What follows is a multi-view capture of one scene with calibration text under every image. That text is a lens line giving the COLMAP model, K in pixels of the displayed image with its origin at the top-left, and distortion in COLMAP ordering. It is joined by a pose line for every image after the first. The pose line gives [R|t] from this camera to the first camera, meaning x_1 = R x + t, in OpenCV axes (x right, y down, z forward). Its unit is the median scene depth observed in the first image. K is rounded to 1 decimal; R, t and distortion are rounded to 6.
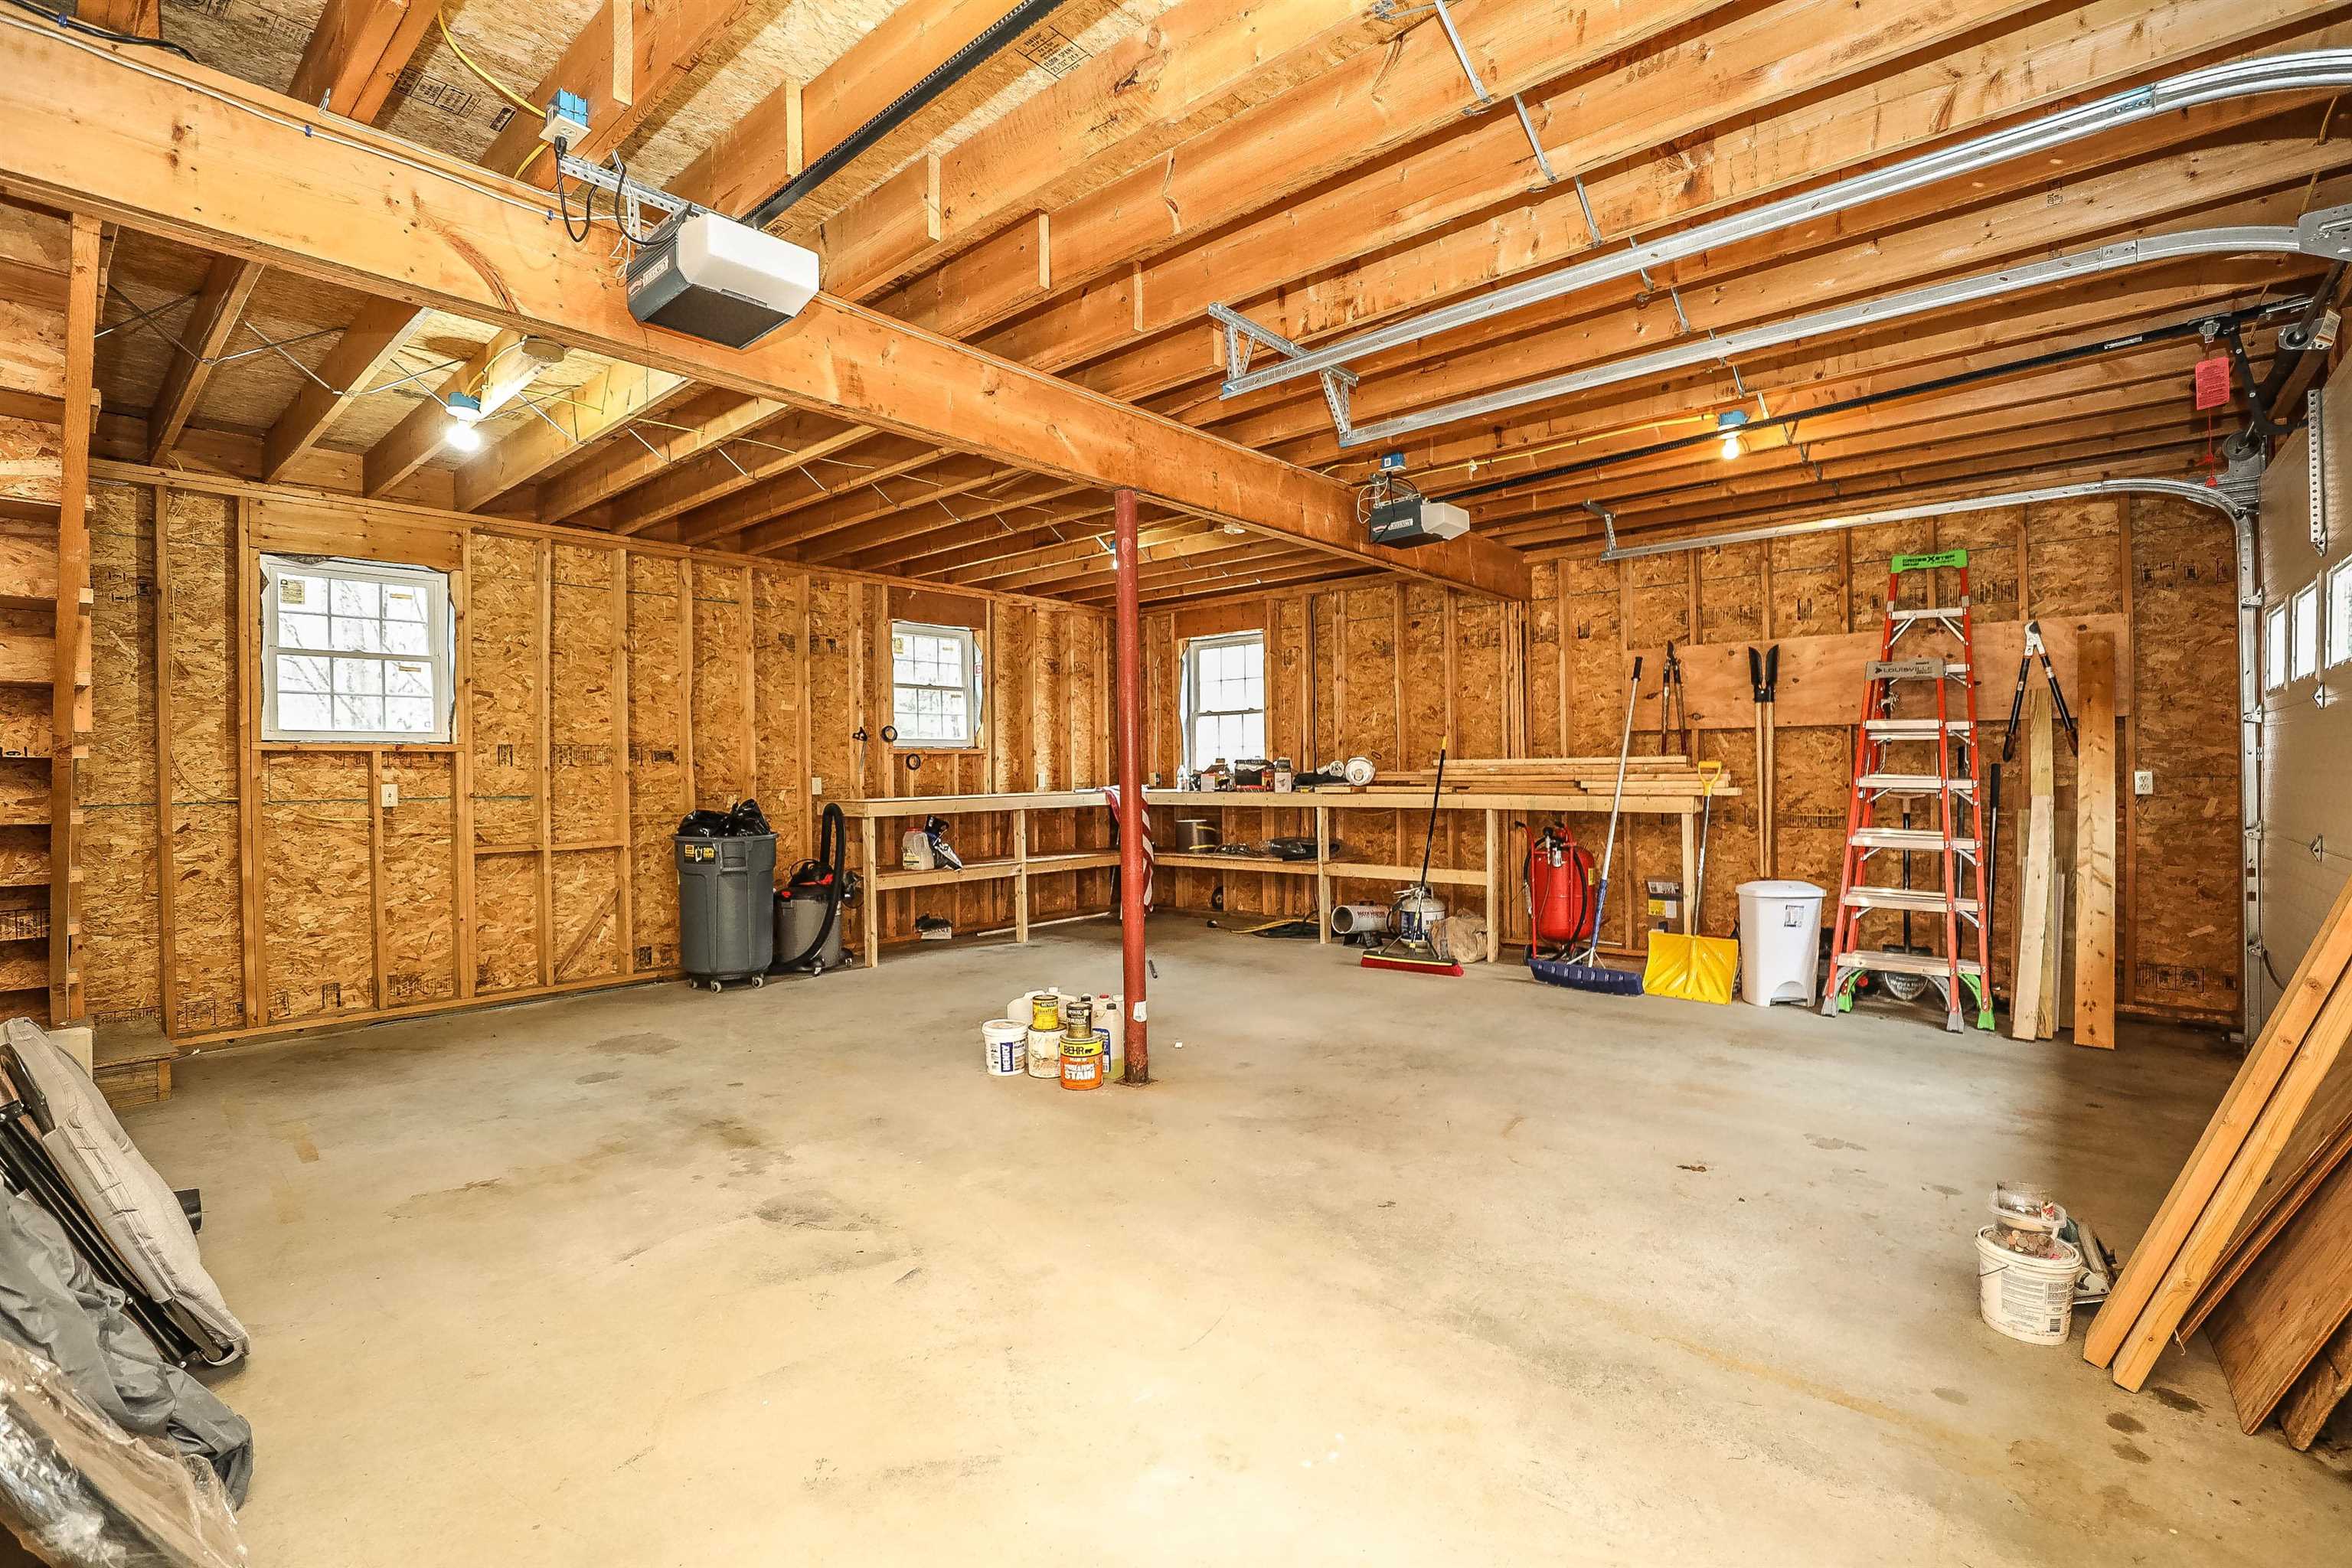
lens RADIAL K [[1068.4, 0, 1181.8], [0, 1068.4, 785.0], [0, 0, 1]] dist [-0.047468, 0.016461]
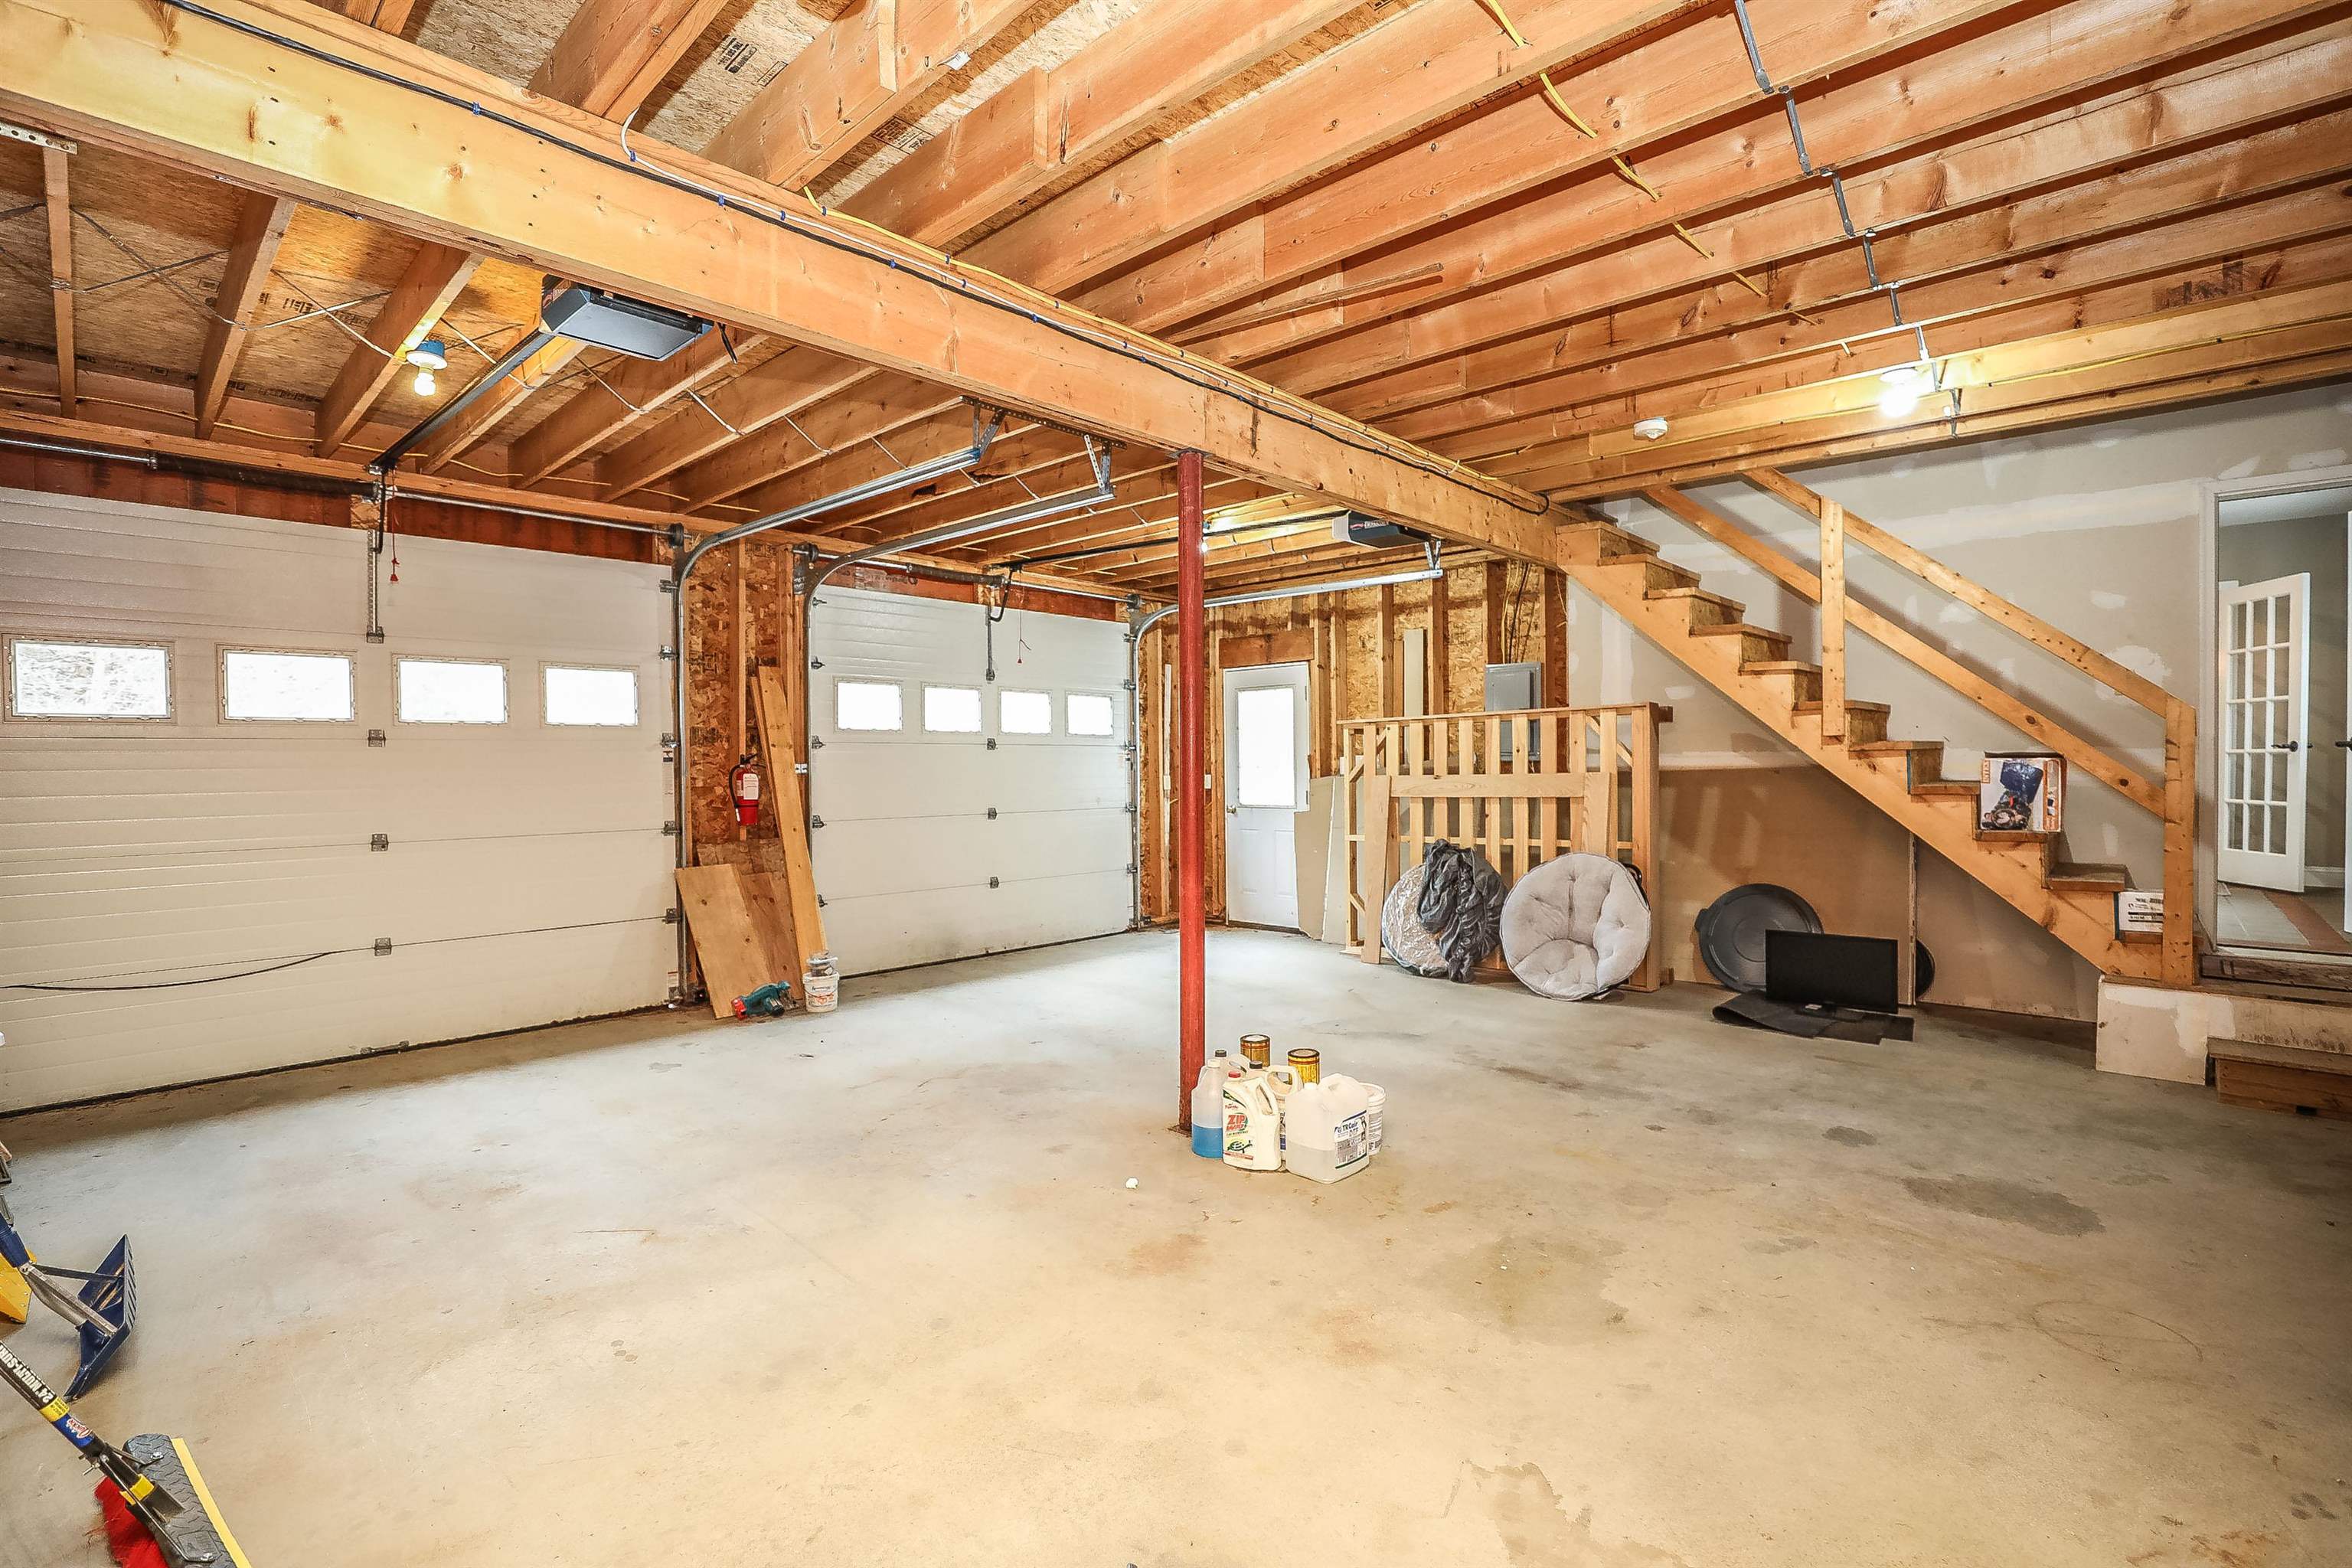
lens RADIAL K [[1068.4, 0, 1181.8], [0, 1068.4, 785.0], [0, 0, 1]] dist [-0.047468, 0.016461]
pose [[-0.998867, 0.020042, 0.043168, -0.084898], [0.021473, 0.999227, 0.032938, -0.037287], [-0.042475, 0.033828, -0.998525, 2.050960]]
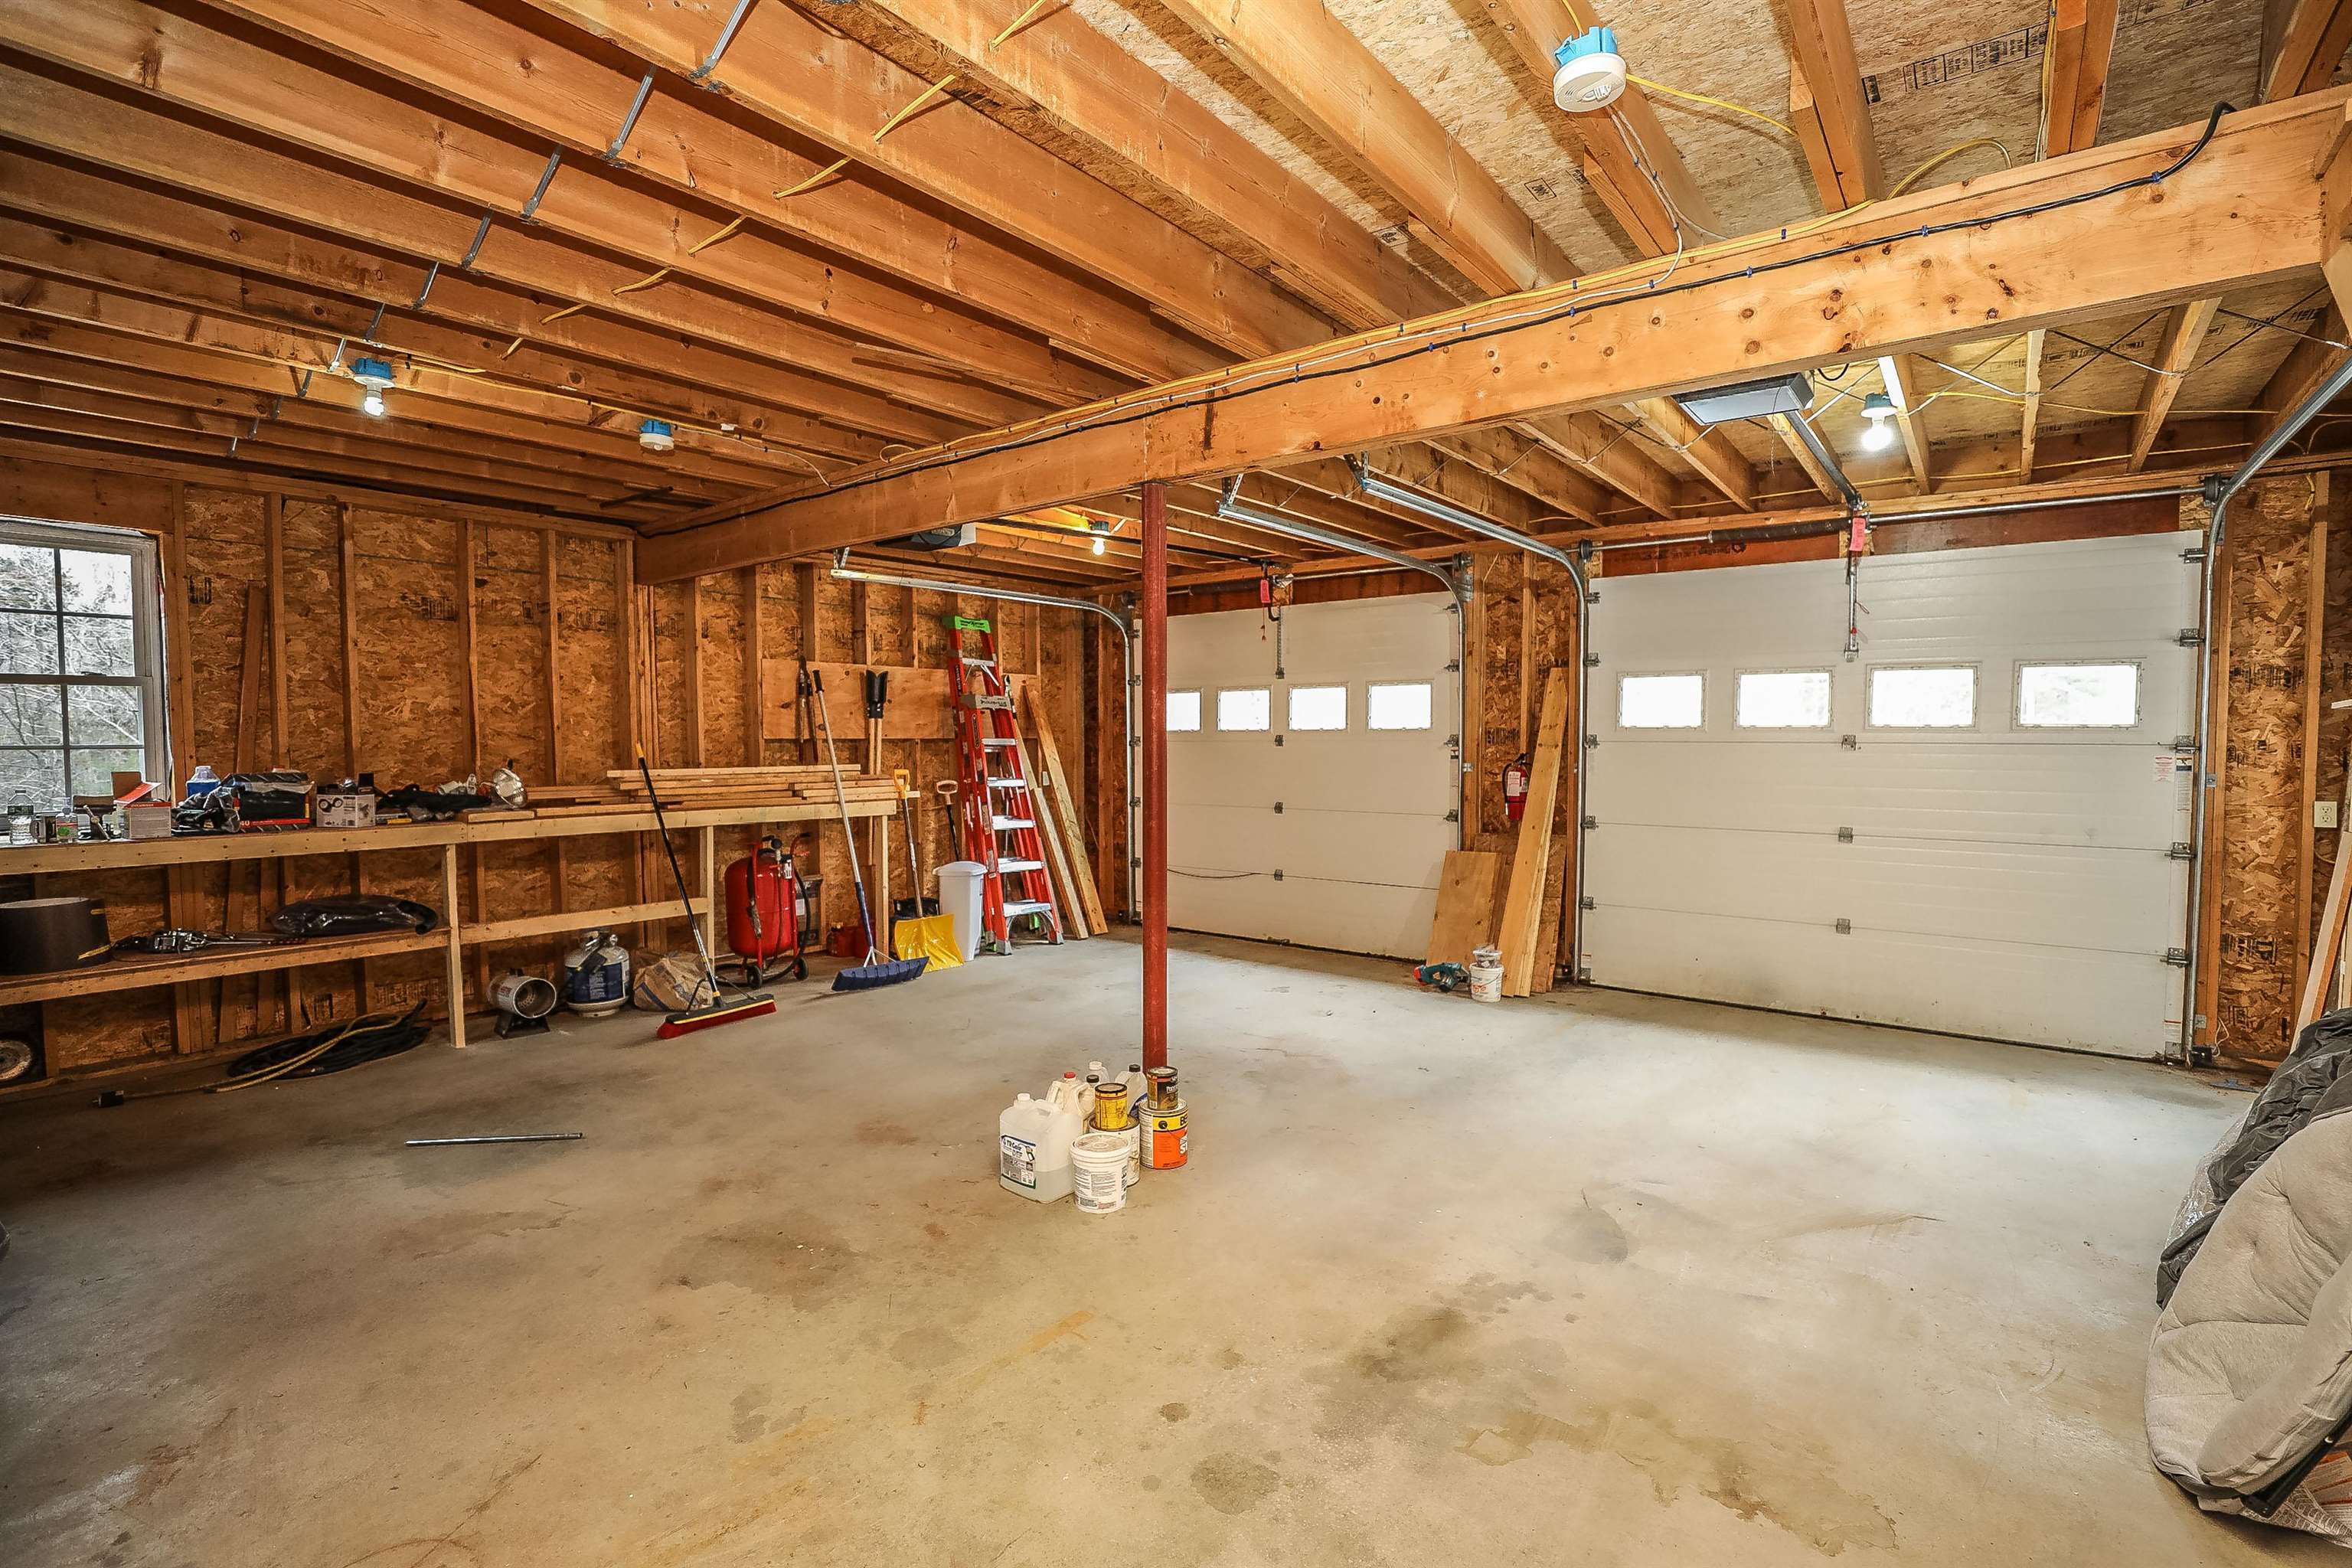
lens RADIAL K [[1068.4, 0, 1181.8], [0, 1068.4, 785.0], [0, 0, 1]] dist [-0.047468, 0.016461]
pose [[-0.045336, -0.032109, 0.998456, -1.039743], [0.015868, 0.999334, 0.032858, -0.058374], [-0.998846, 0.017333, -0.044797, 1.112502]]
